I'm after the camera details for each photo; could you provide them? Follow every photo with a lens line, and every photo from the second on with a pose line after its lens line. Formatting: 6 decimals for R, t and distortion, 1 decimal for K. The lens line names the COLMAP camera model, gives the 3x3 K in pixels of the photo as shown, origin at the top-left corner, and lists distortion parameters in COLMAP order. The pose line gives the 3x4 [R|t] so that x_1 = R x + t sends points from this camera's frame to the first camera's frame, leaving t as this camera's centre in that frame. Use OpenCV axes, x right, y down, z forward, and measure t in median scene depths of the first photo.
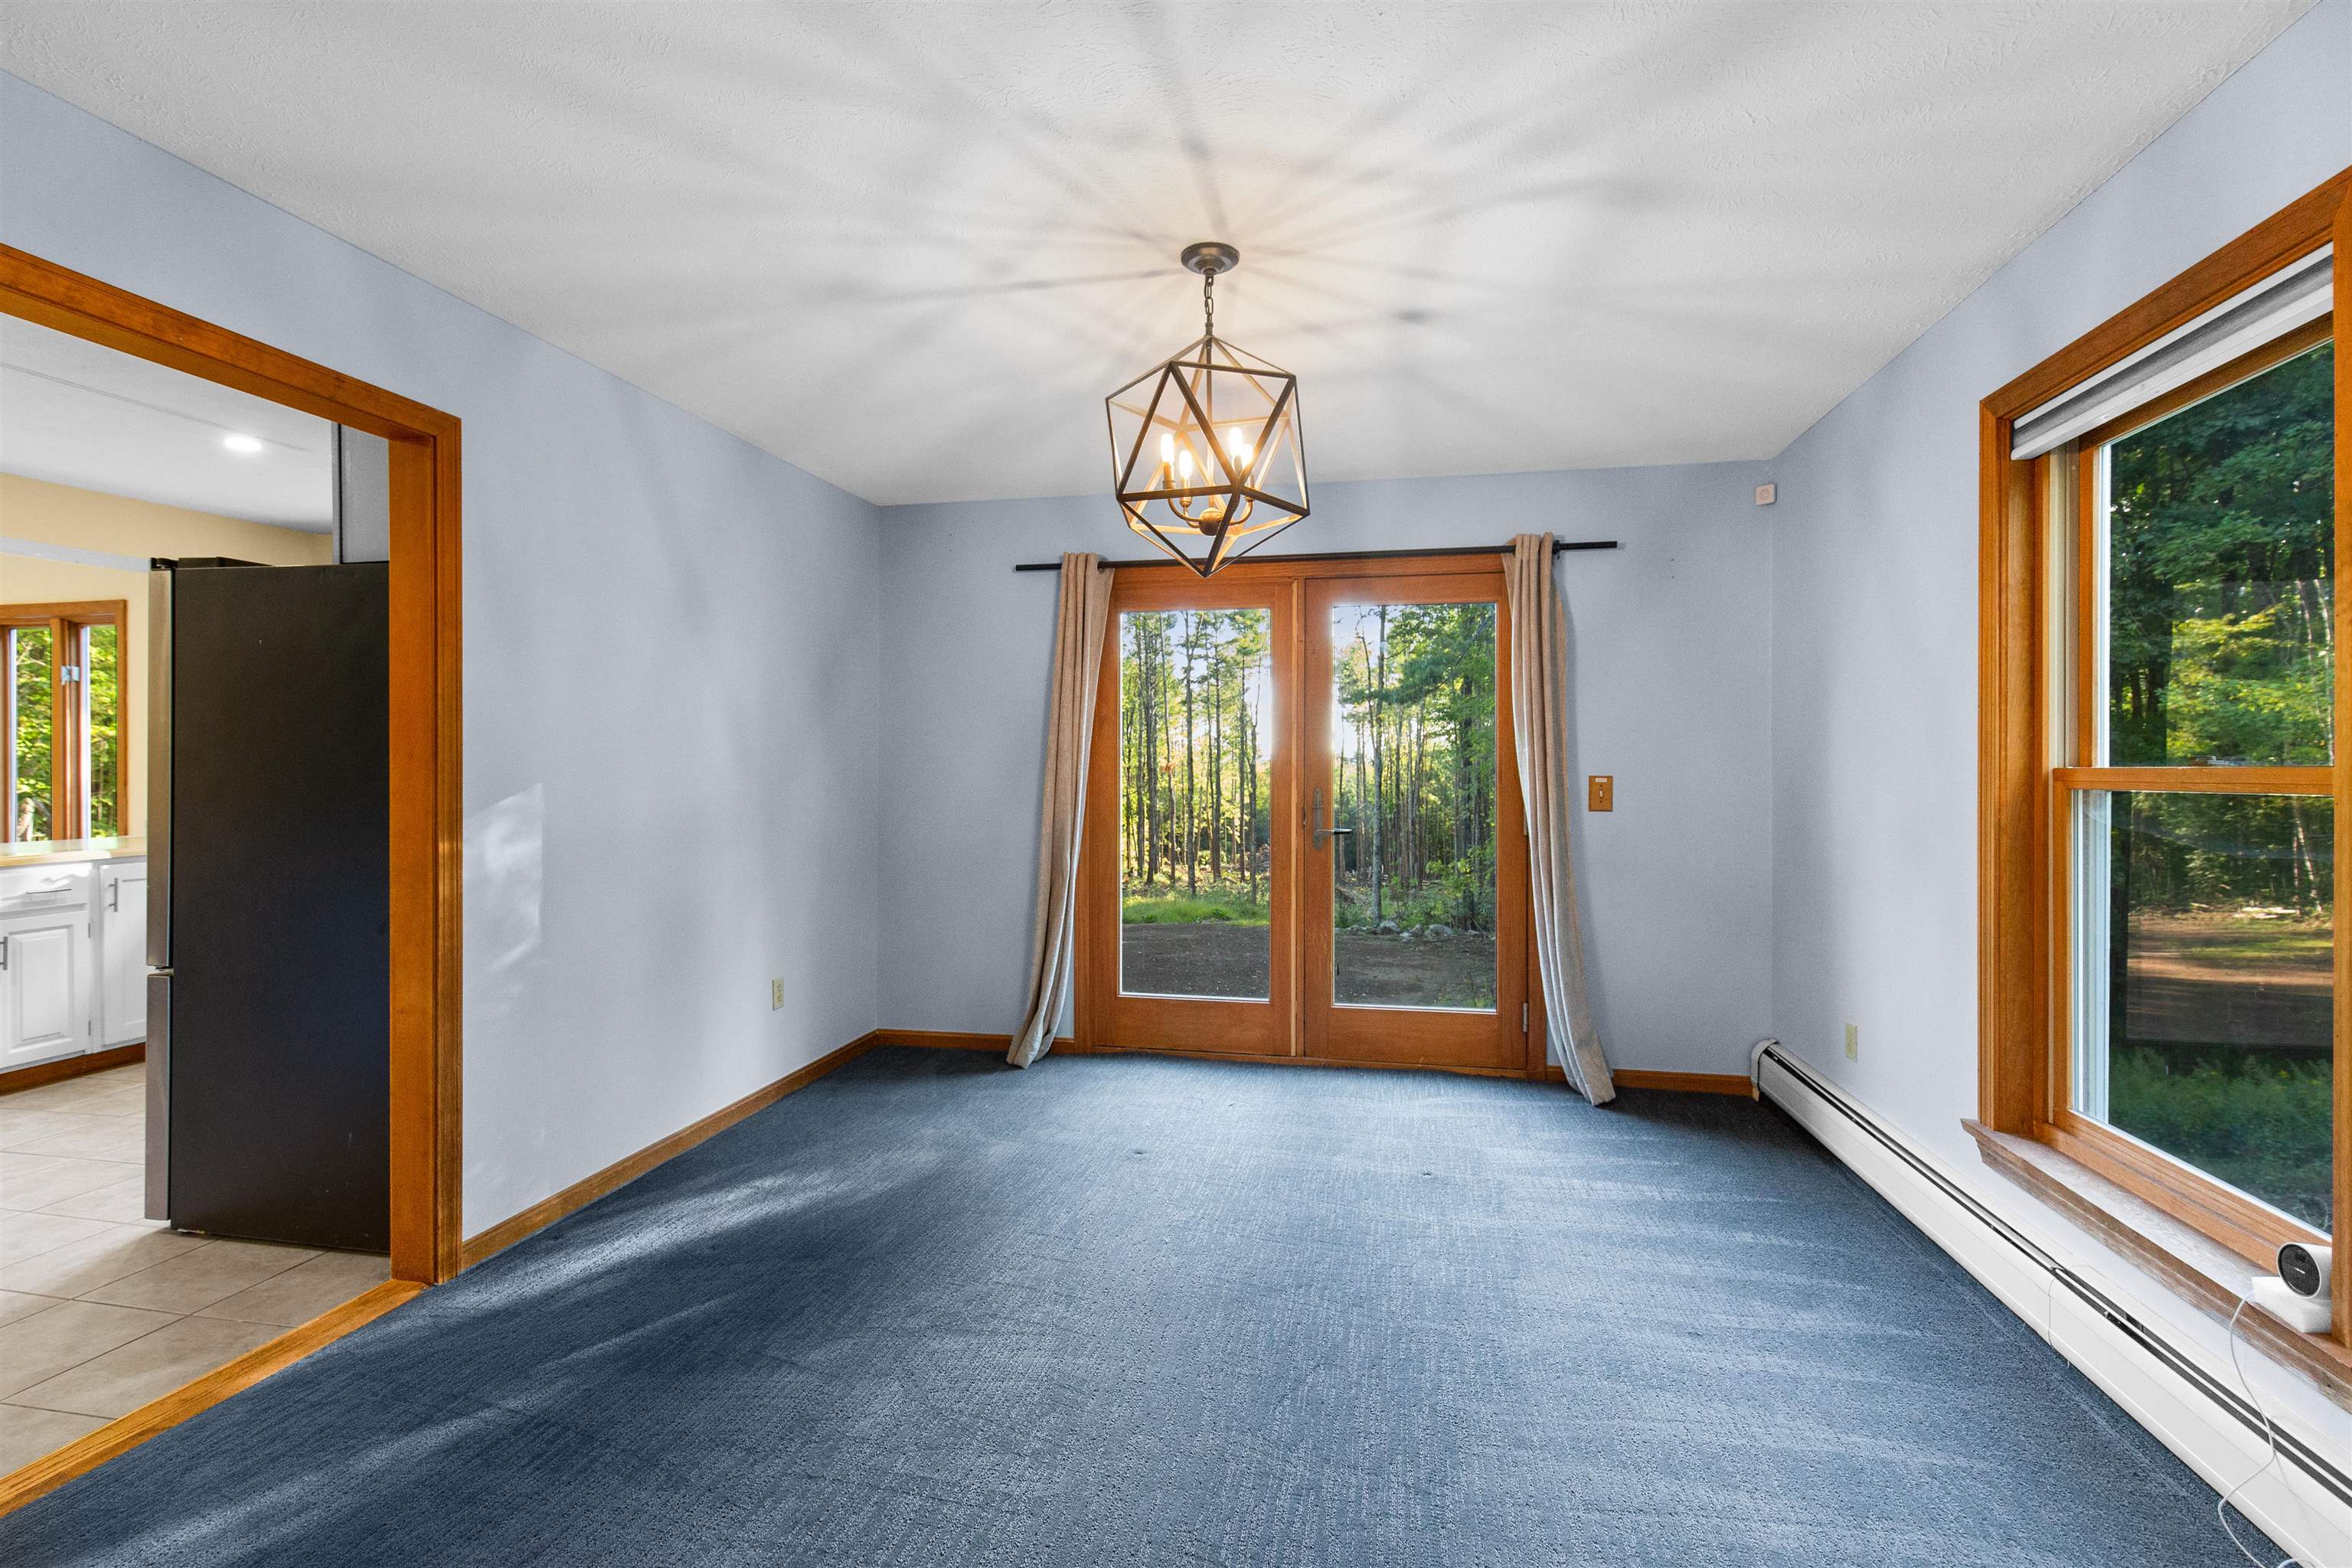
lens RADIAL K [[1091.0, 0, 1172.8], [0, 1091.0, 766.1], [0, 0, 1]] dist [-0.012964, -0.000543]
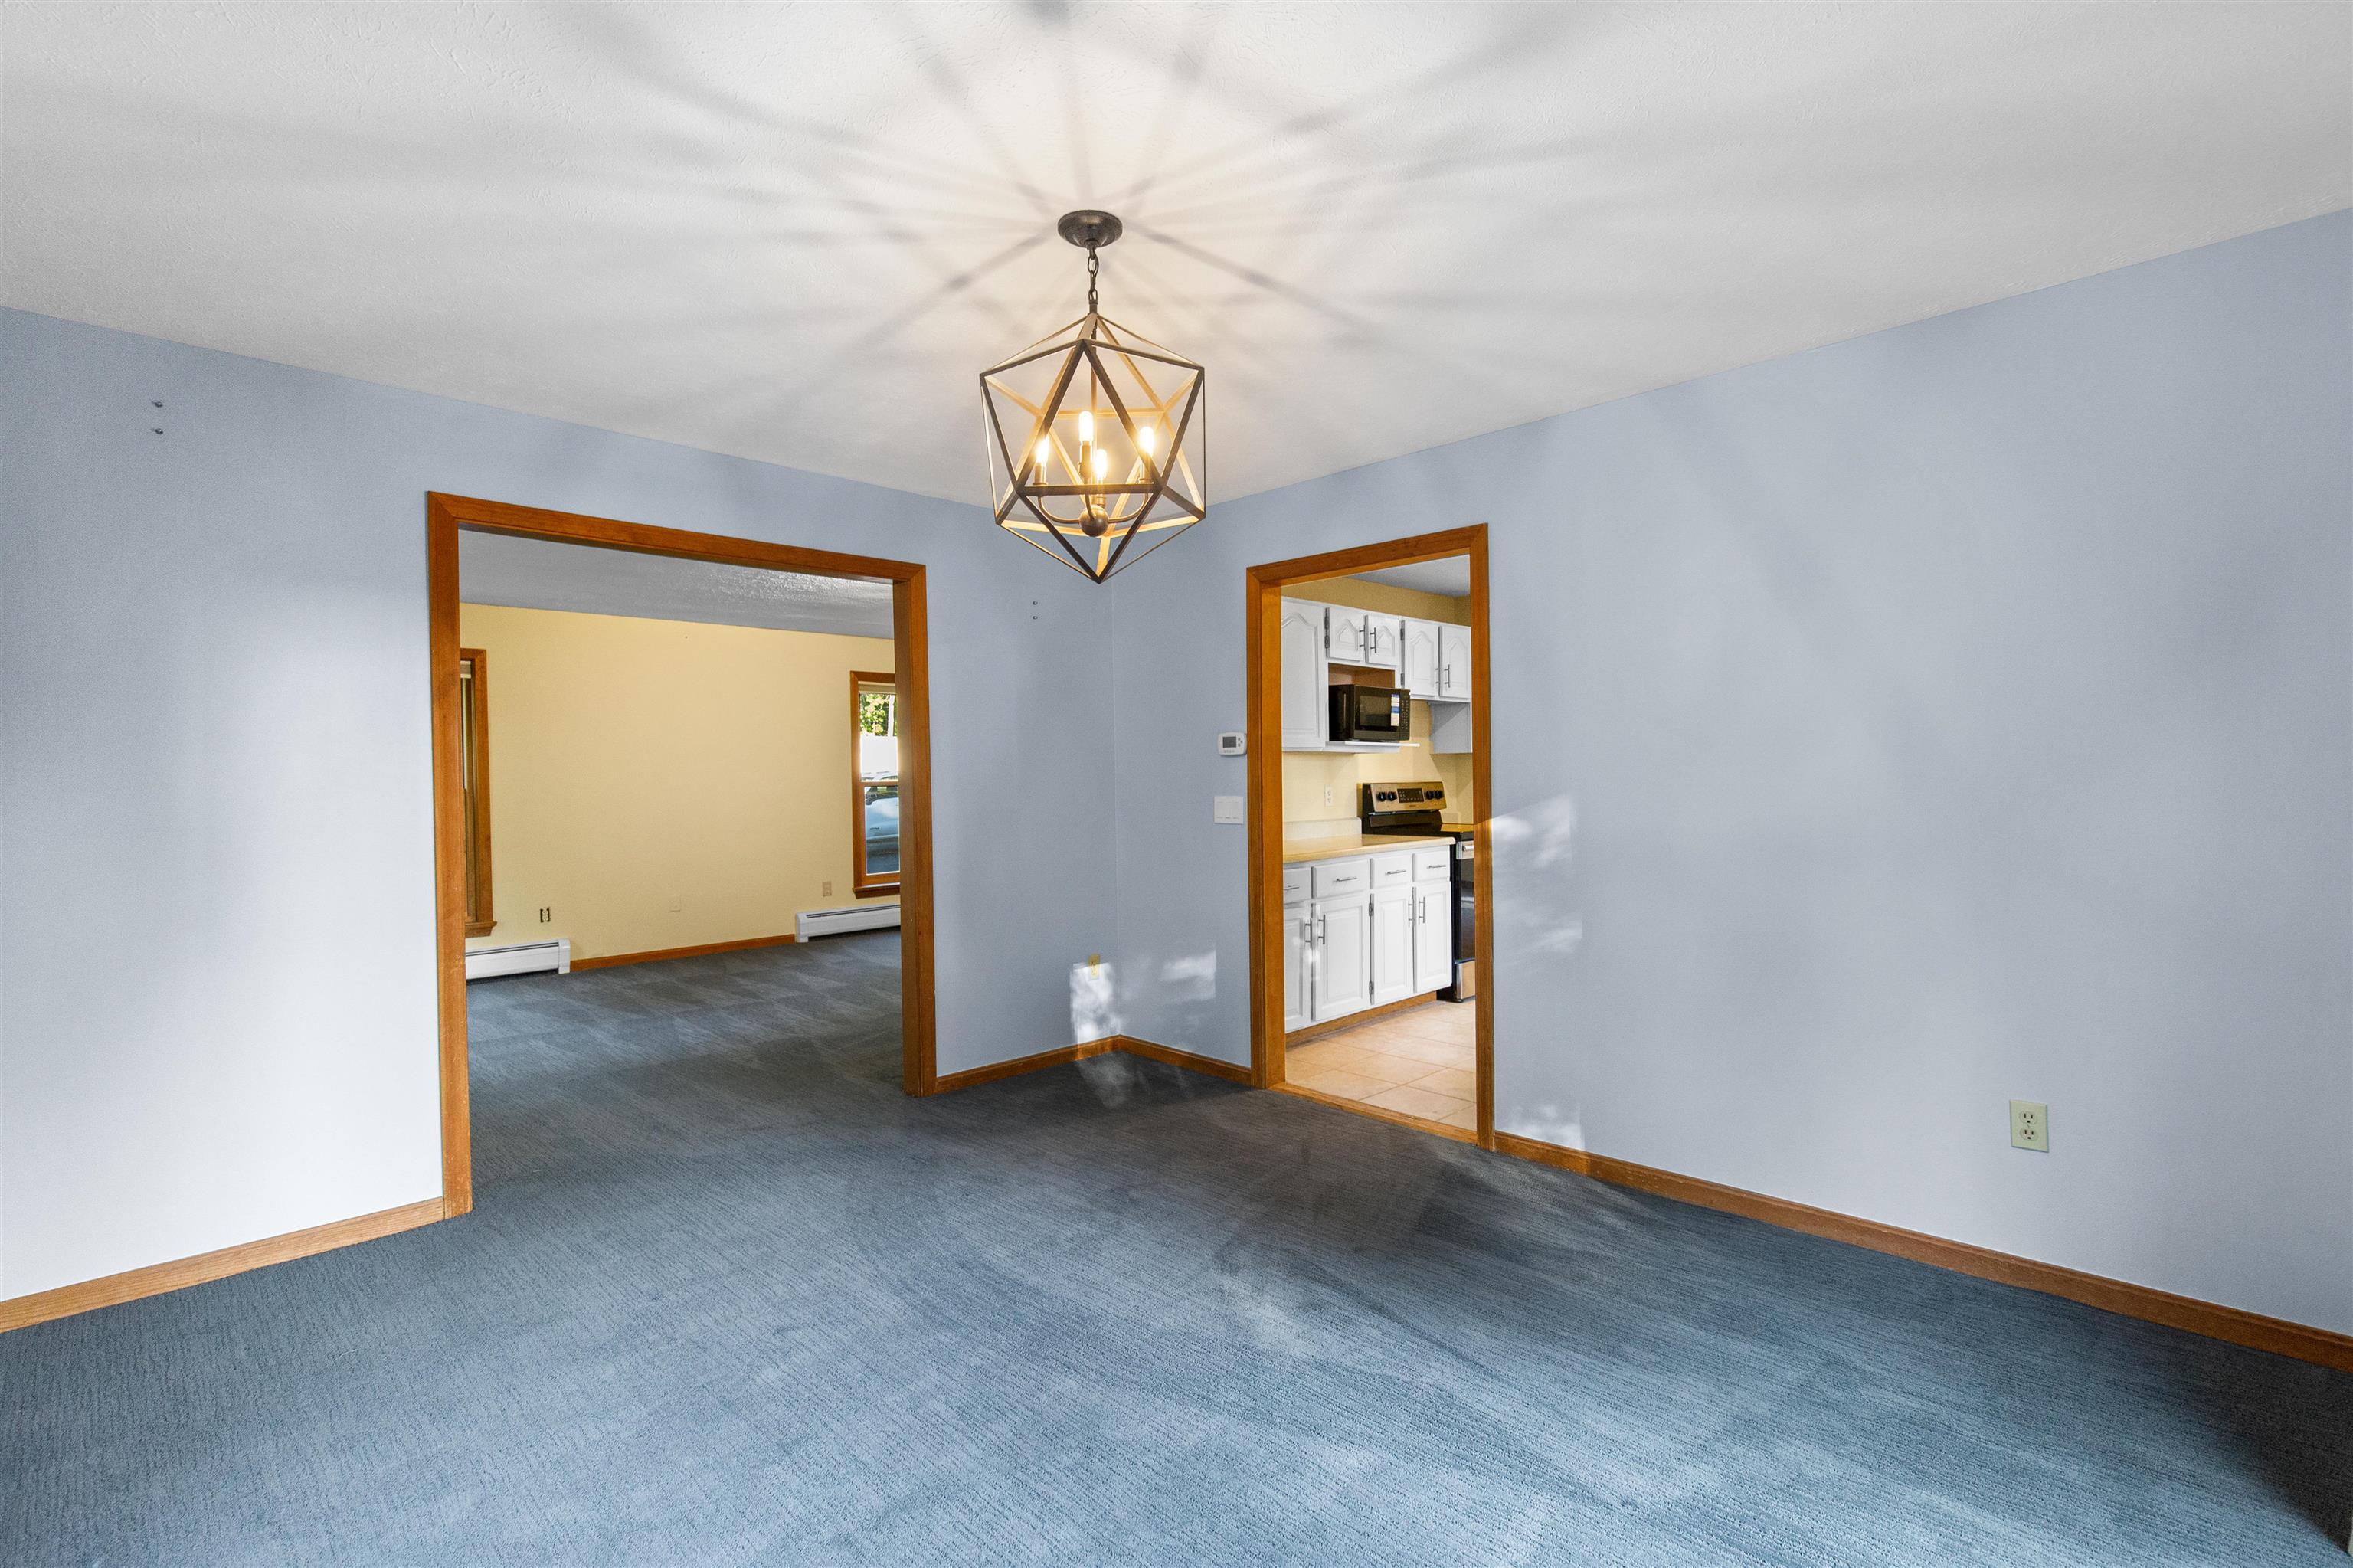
lens RADIAL K [[1027.6, 0, 1129.3], [0, 1027.6, 813.1], [0, 0, 1]] dist [0.001054, -0.000246]
pose [[-0.566693, 0.038277, -0.823039, 0.671899], [0.019896, 0.999265, 0.032774, -0.013093], [0.823689, 0.002198, -0.567038, 1.387112]]
